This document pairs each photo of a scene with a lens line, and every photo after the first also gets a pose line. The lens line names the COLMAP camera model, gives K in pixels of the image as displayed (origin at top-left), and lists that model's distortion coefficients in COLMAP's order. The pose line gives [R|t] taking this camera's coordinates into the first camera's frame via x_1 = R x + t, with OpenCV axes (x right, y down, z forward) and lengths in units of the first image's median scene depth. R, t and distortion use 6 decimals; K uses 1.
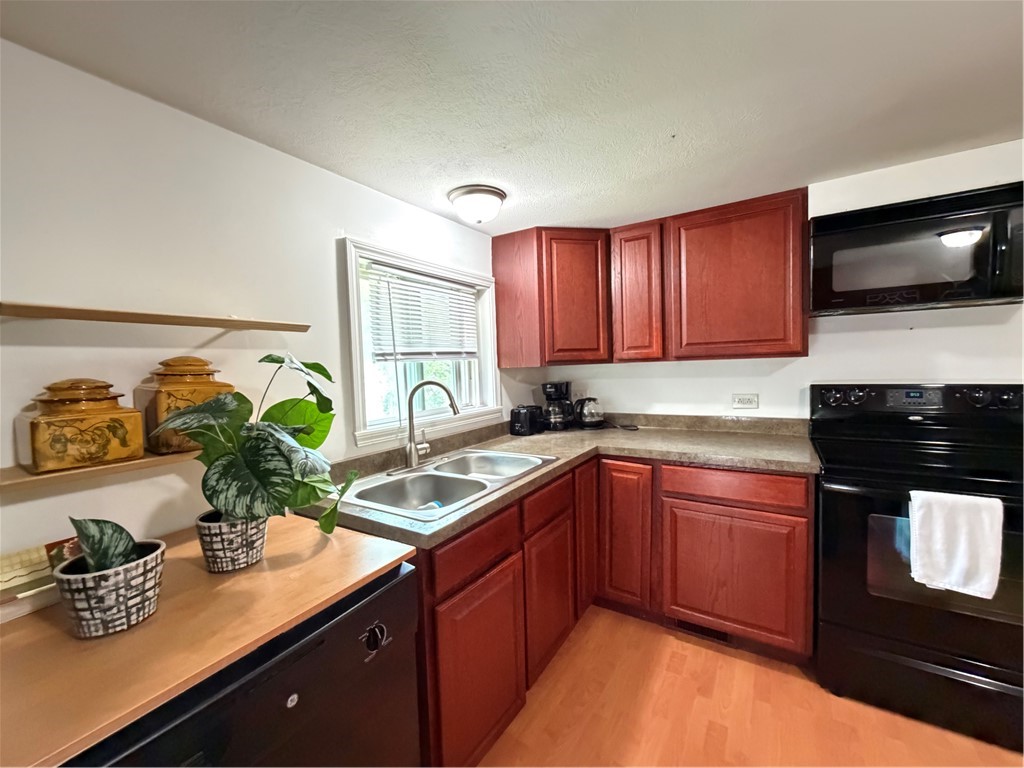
lens RADIAL K [[412.3, 0, 517.9], [0, 412.3, 384.5], [0, 0, 1]] dist [0.001979, -0.000407]
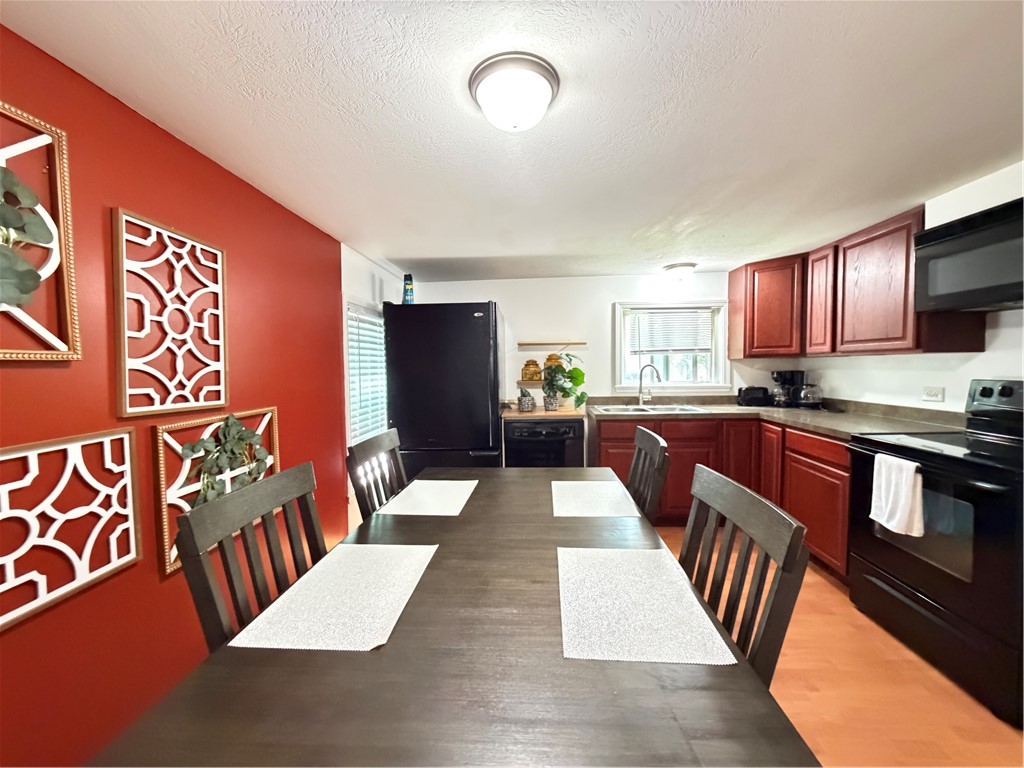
lens RADIAL K [[412.3, 0, 513.7], [0, 412.3, 383.5], [0, 0, 1]] dist [0.001979, -0.000407]
pose [[0.481702, 0.067008, -0.873770, 0.978581], [-0.045147, 0.997646, 0.051618, 0.007724], [0.875171, 0.014584, 0.483593, -0.447640]]
